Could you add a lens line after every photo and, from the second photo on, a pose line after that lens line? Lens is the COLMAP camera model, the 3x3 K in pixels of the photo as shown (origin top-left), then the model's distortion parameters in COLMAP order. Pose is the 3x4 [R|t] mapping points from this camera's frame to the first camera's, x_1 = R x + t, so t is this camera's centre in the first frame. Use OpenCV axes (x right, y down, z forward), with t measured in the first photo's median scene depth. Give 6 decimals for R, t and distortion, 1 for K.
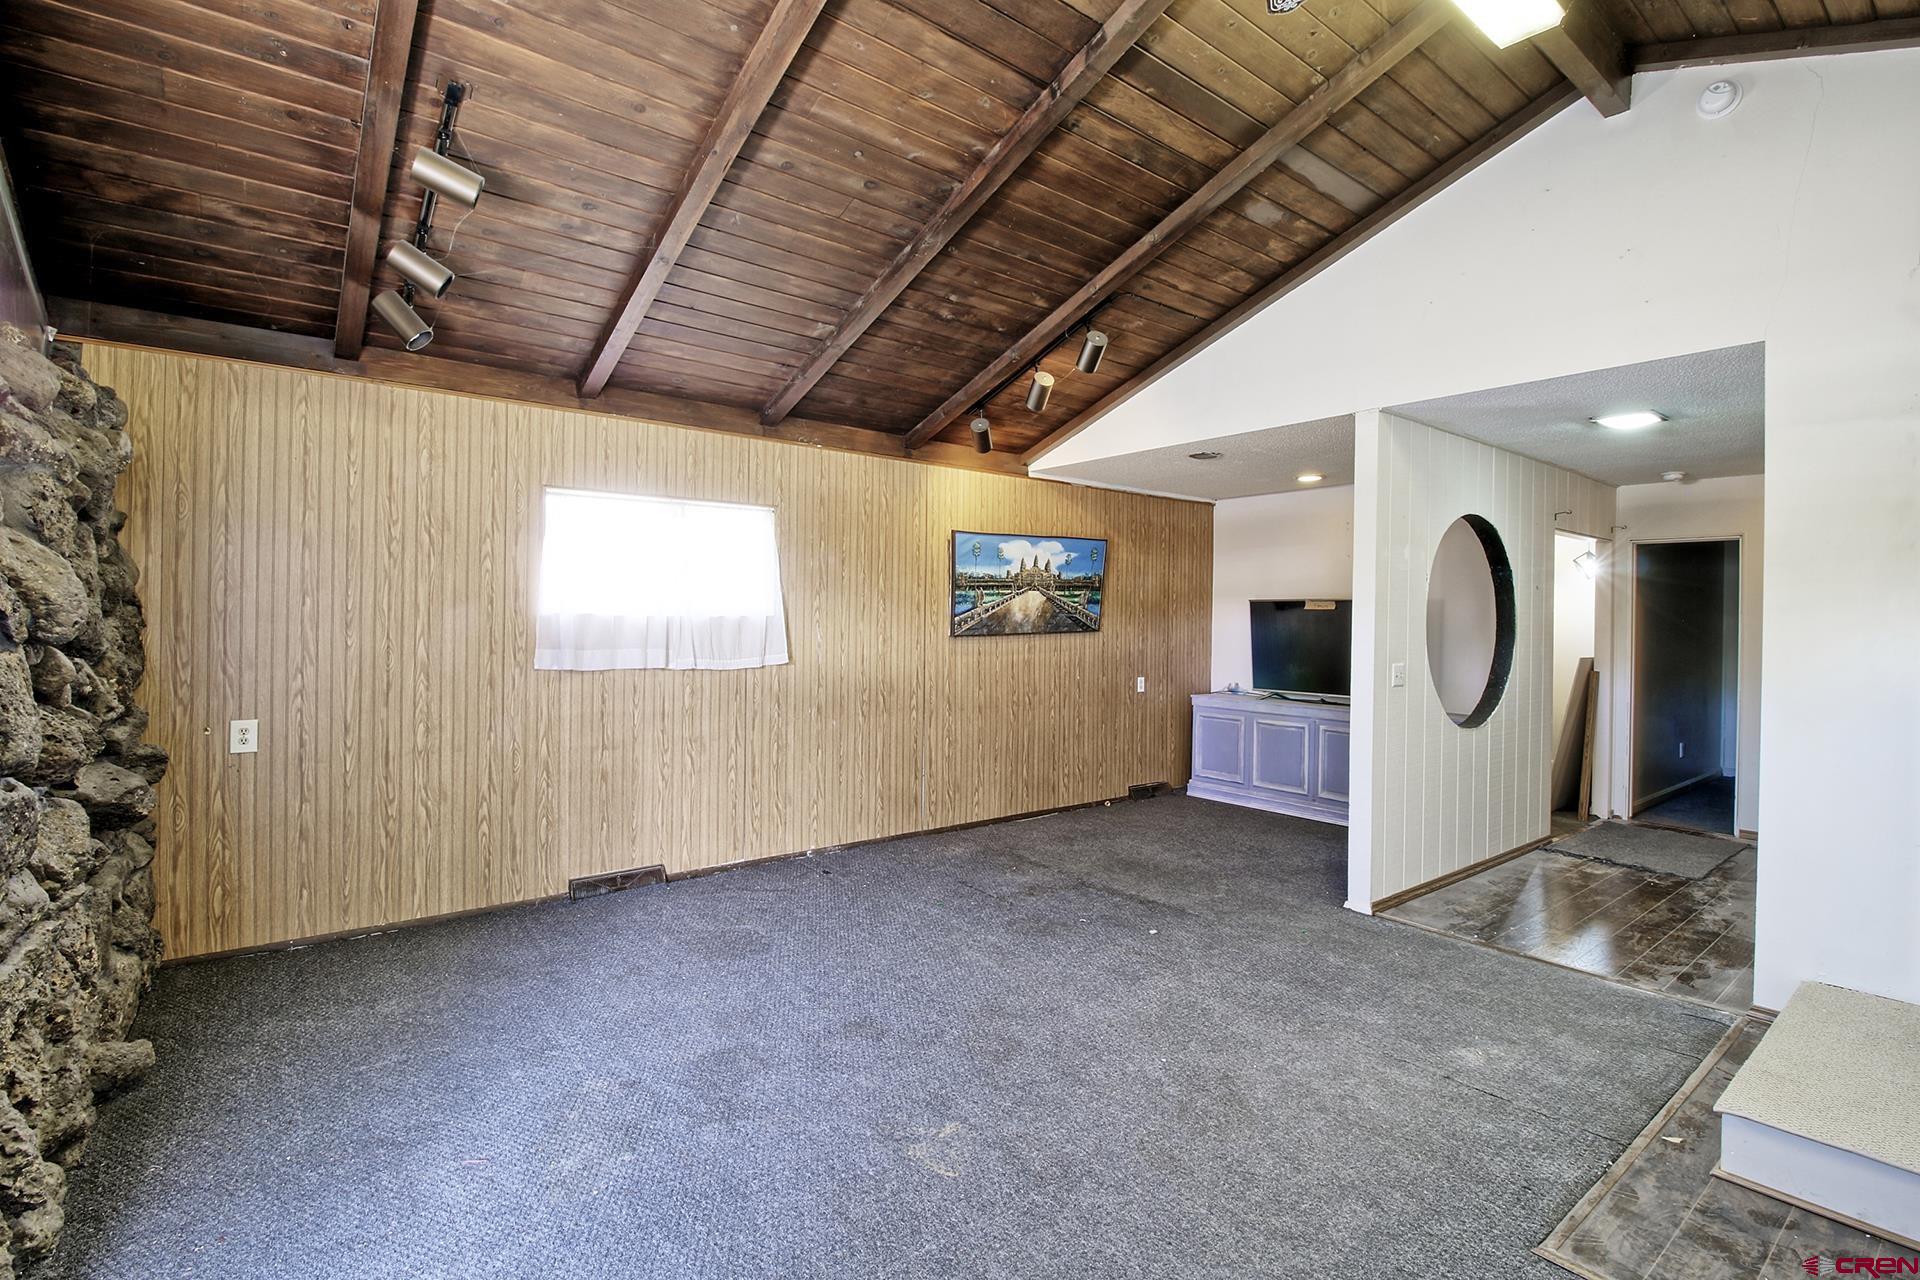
lens RADIAL K [[881.4, 0, 957.4], [0, 881.4, 631.1], [0, 0, 1]] dist [-0.011780, -0.005956]
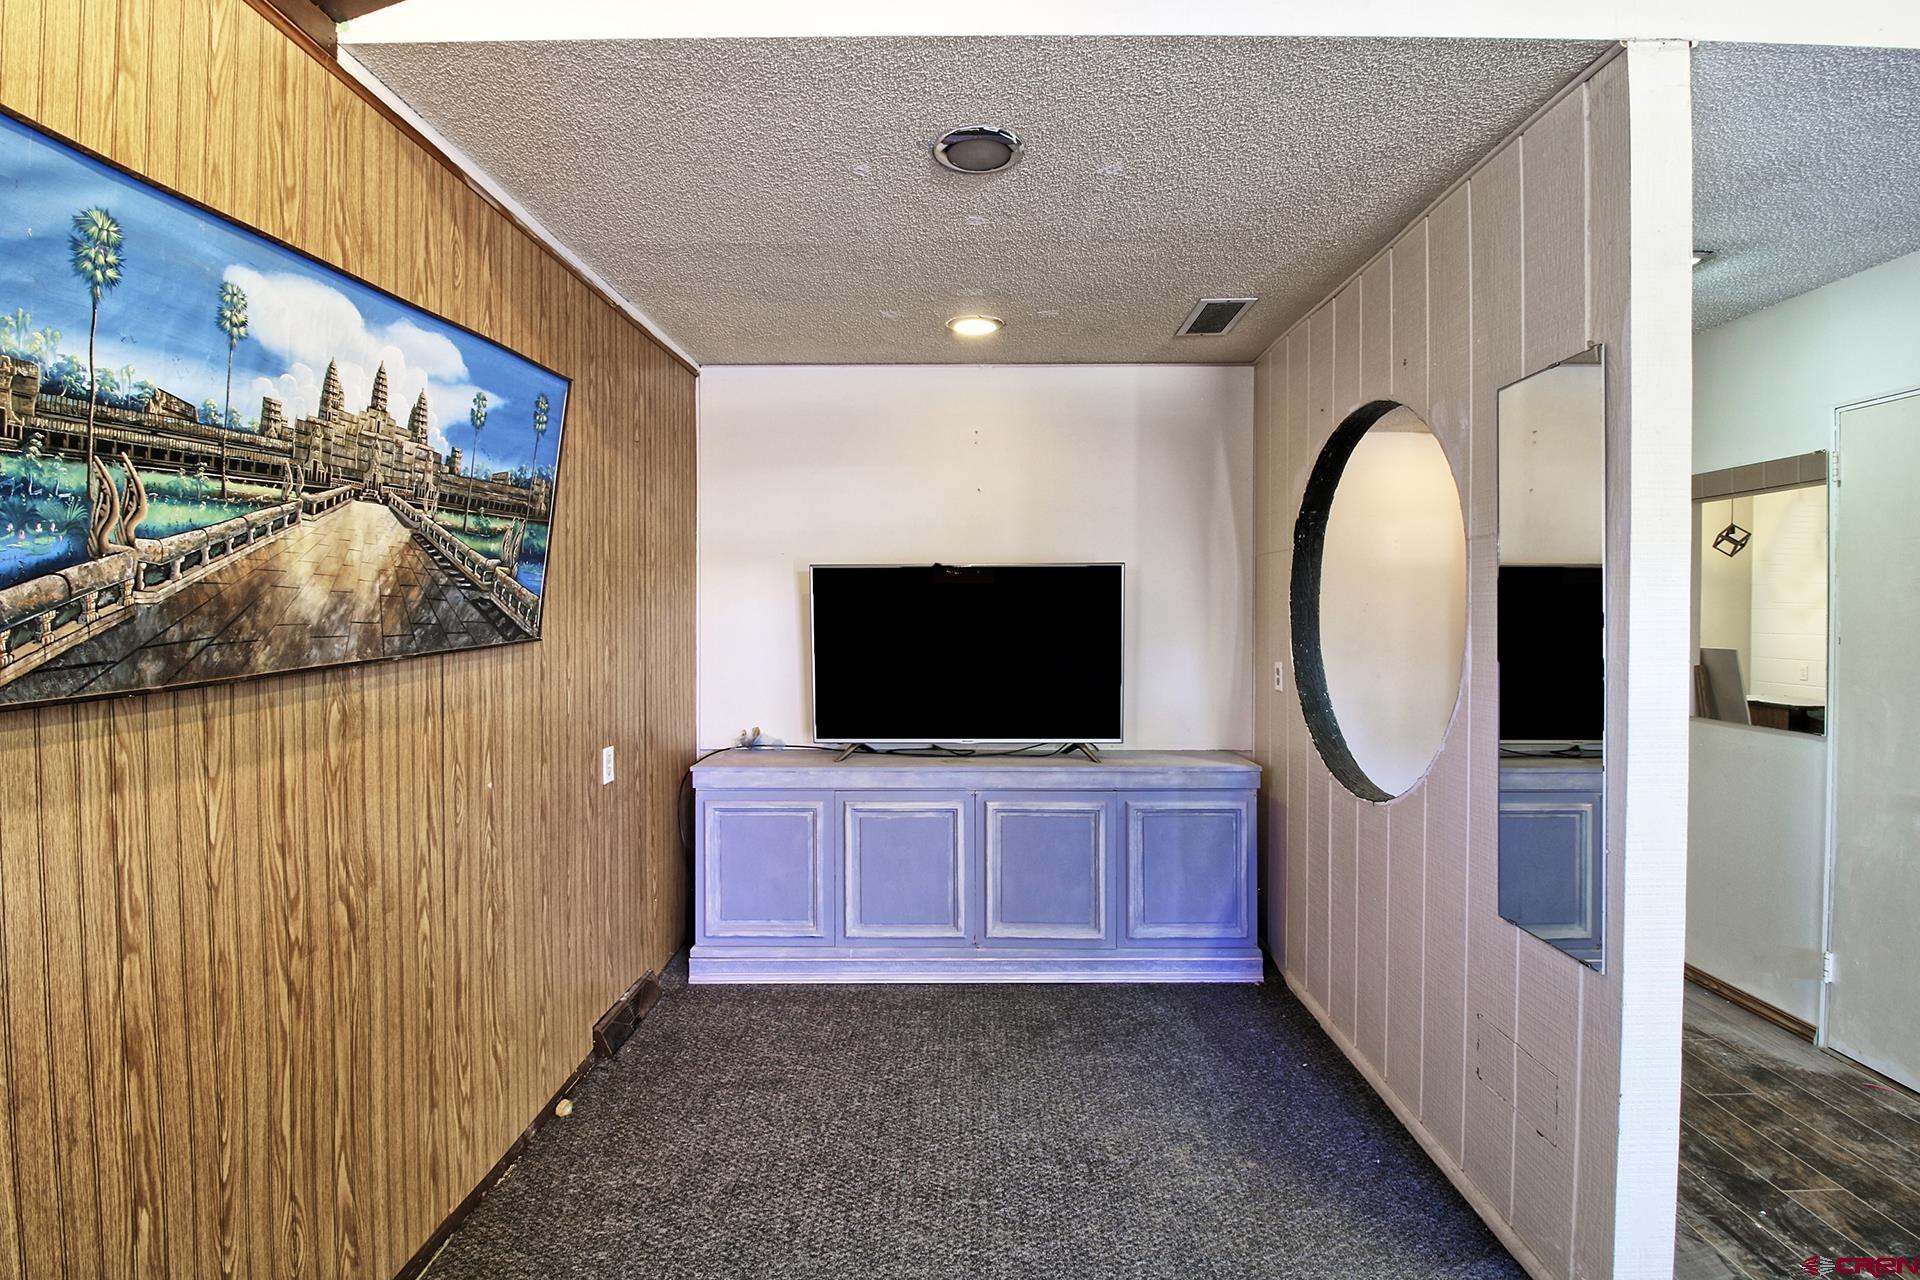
lens RADIAL K [[881.4, 0, 975.2], [0, 881.4, 614.7], [0, 0, 1]] dist [-0.011780, -0.005956]
pose [[0.610469, -0.021565, 0.791746, -0.010635], [0.022744, 0.999694, 0.009693, -0.010907], [-0.791713, 0.012090, 0.610773, 0.716822]]
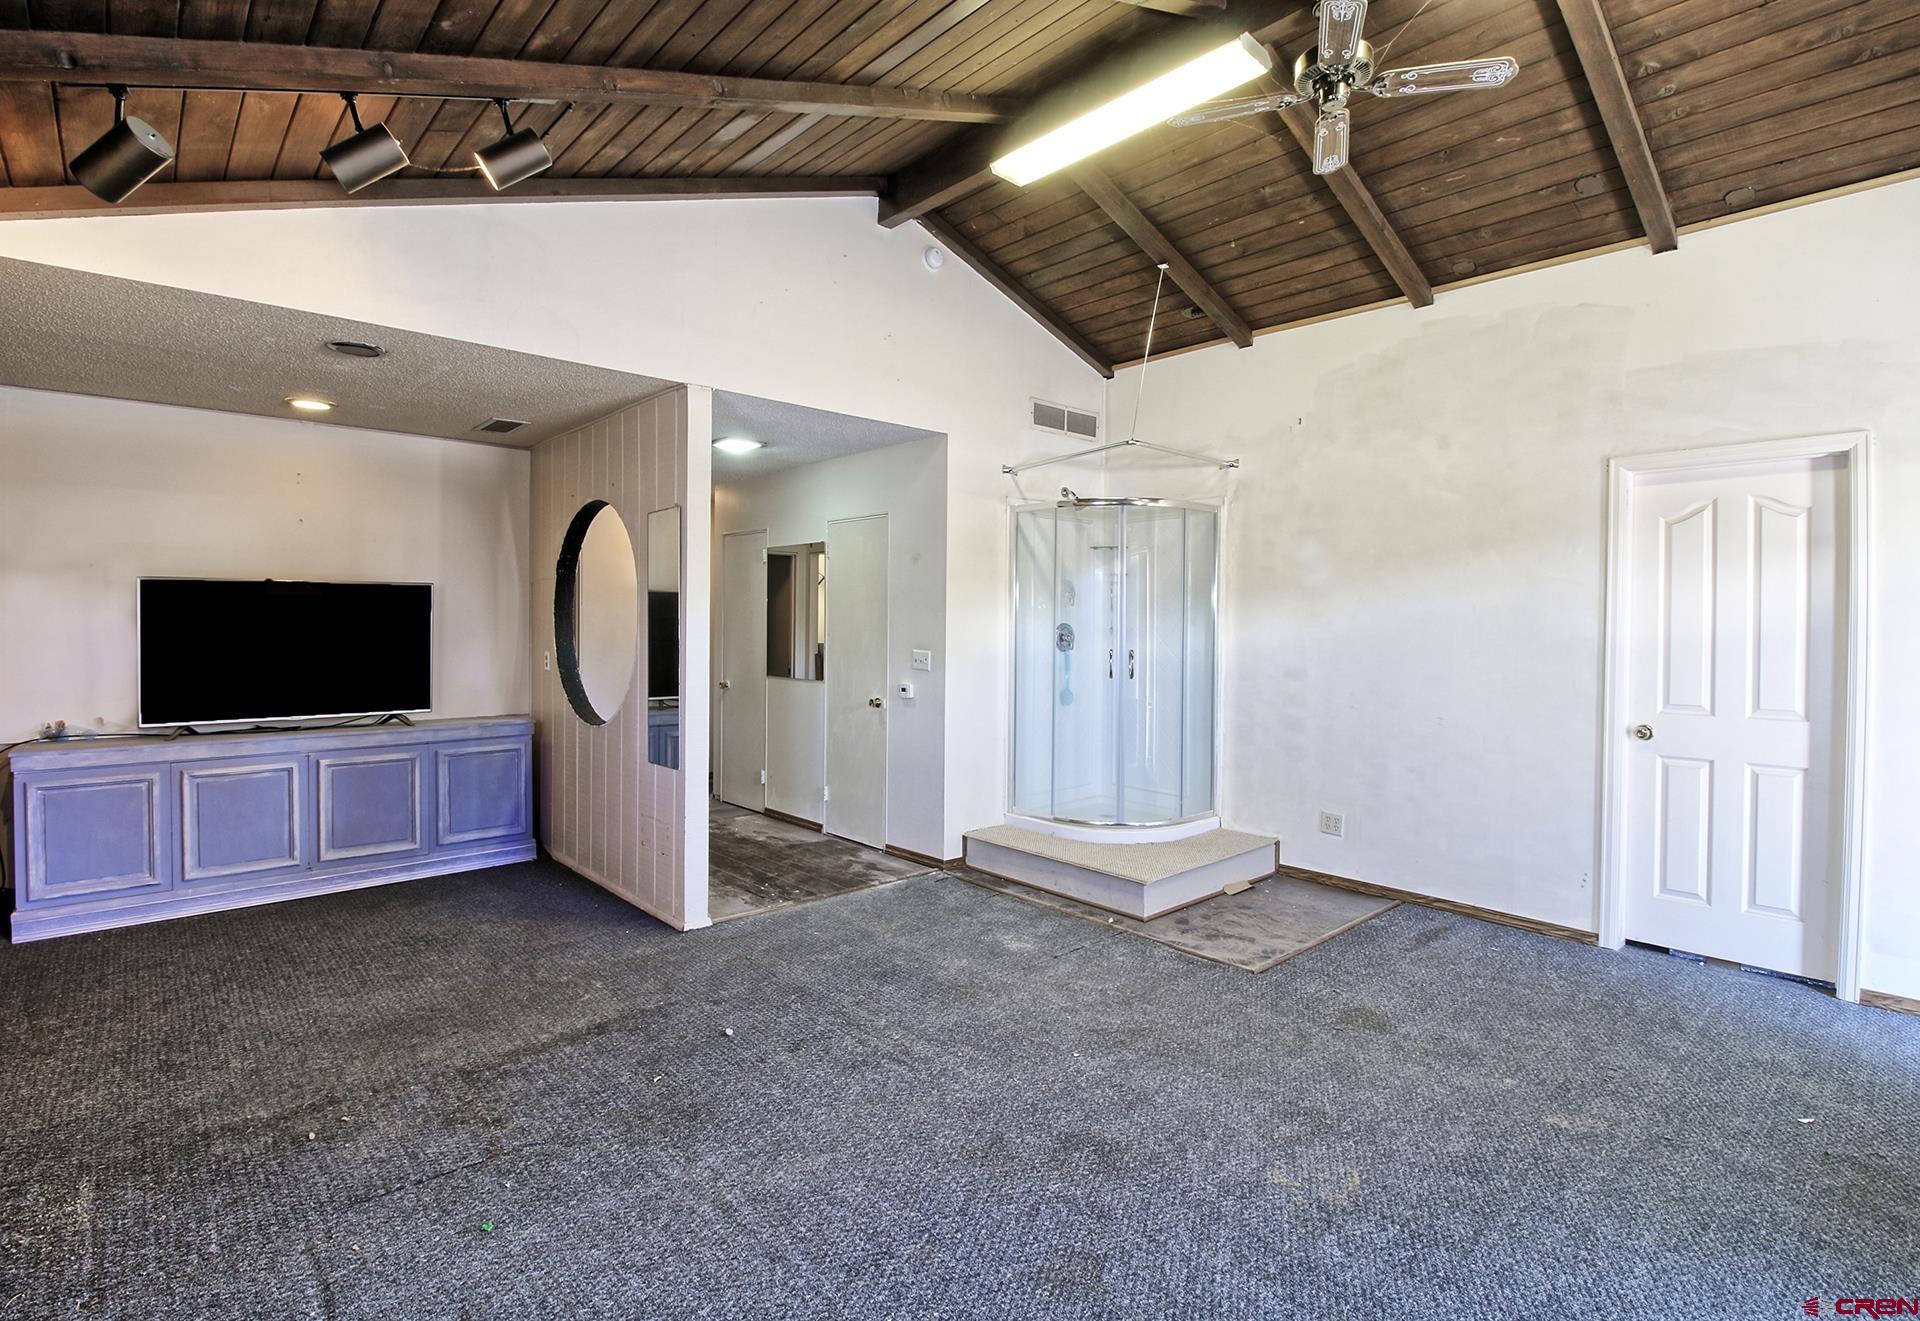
lens RADIAL K [[922.5, 0, 962.9], [0, 922.5, 631.9], [0, 0, 1]] dist [-0.013440, -0.004375]
pose [[-0.078119, -0.029322, 0.996513, -0.374781], [0.007785, 0.999519, 0.030020, -0.013797], [-0.996914, 0.010103, -0.077853, 0.571268]]
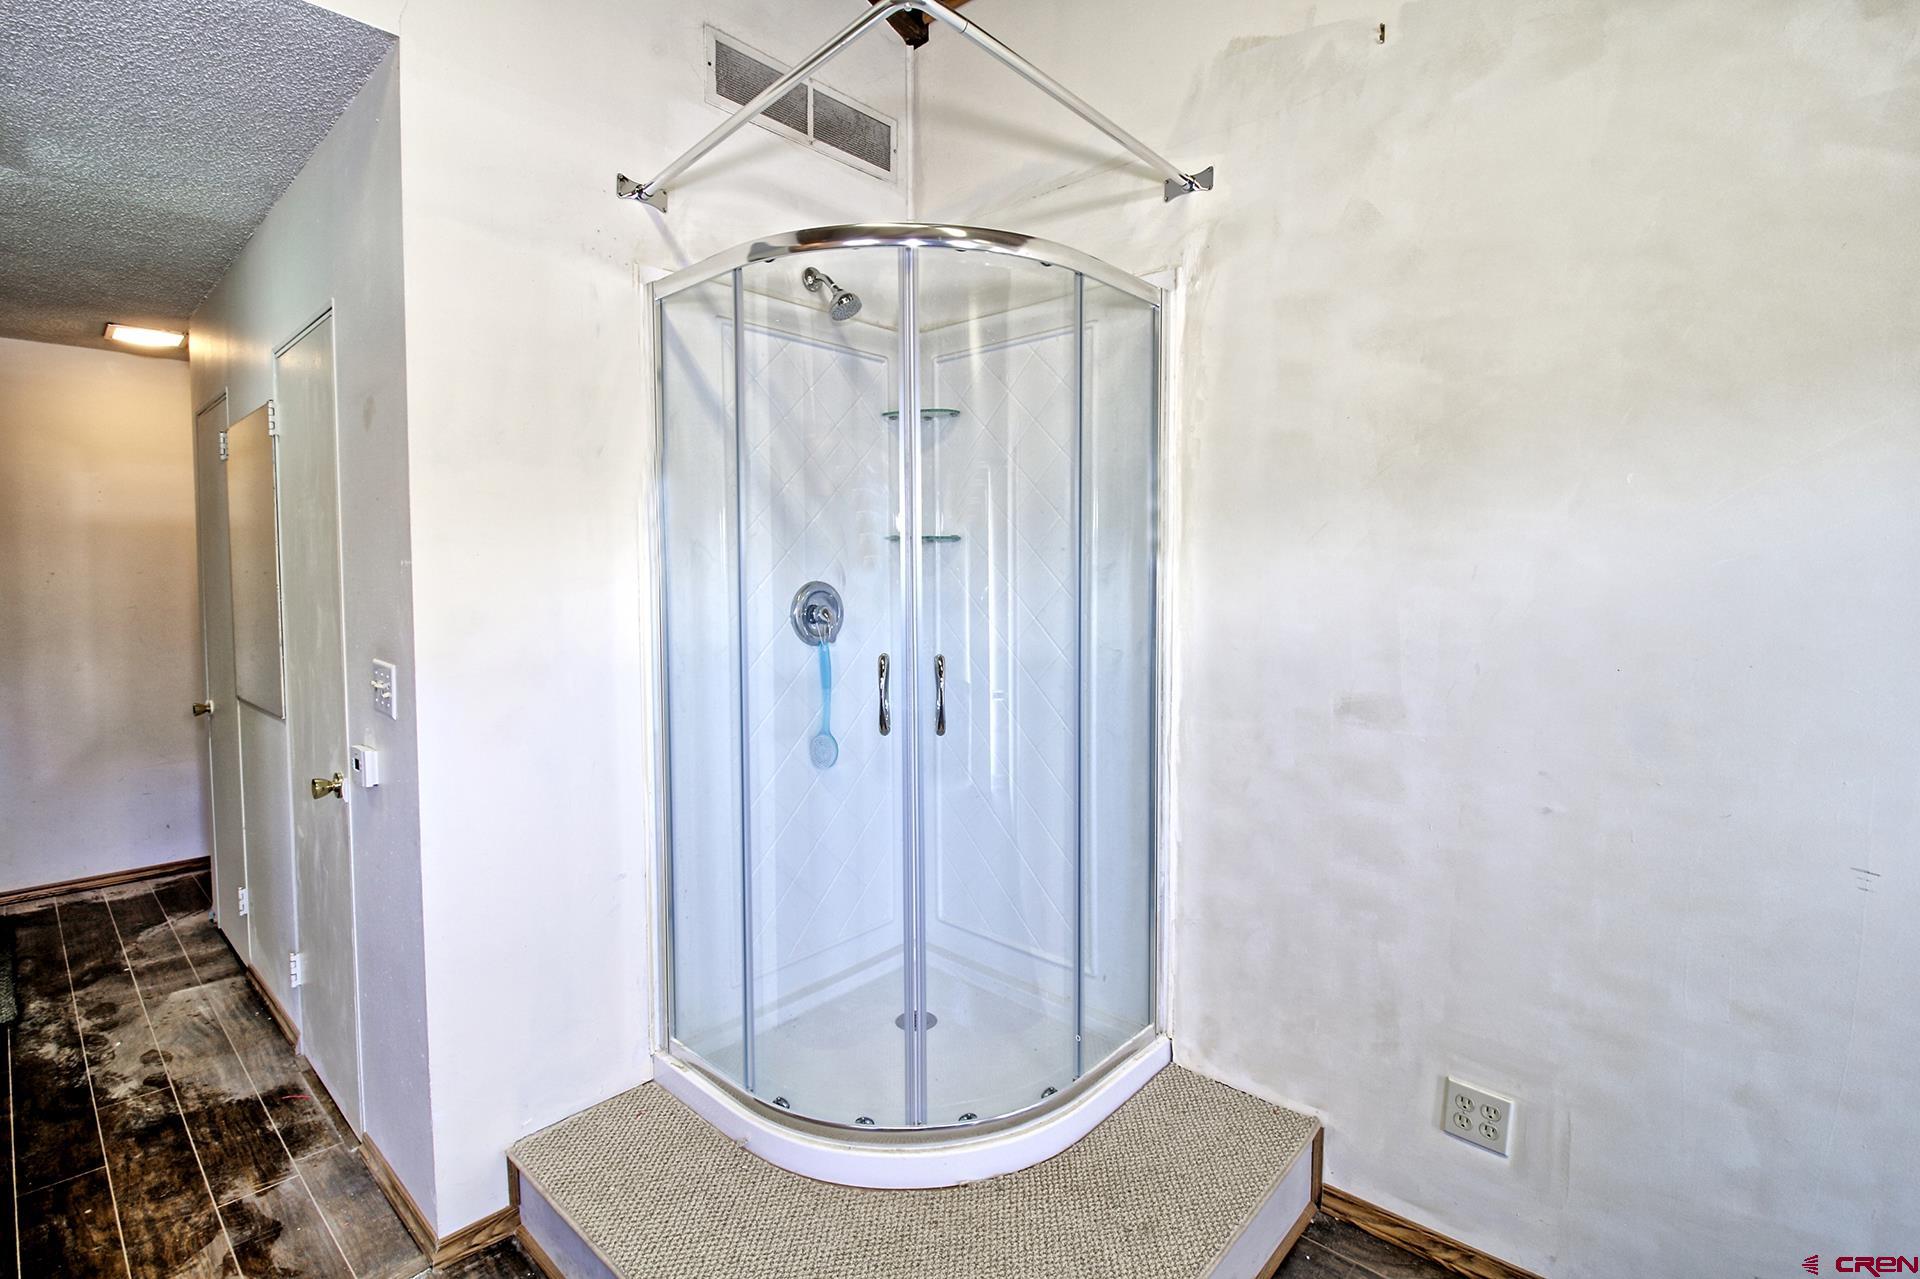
lens RADIAL K [[881.4, 0, 982.0], [0, 881.4, 606.3], [0, 0, 1]] dist [-0.011780, -0.005956]
pose [[-0.191855, -0.051767, 0.980057, 0.151993], [0.015829, 0.998315, 0.055830, -0.003396], [-0.981296, 0.026225, -0.190713, 0.397904]]
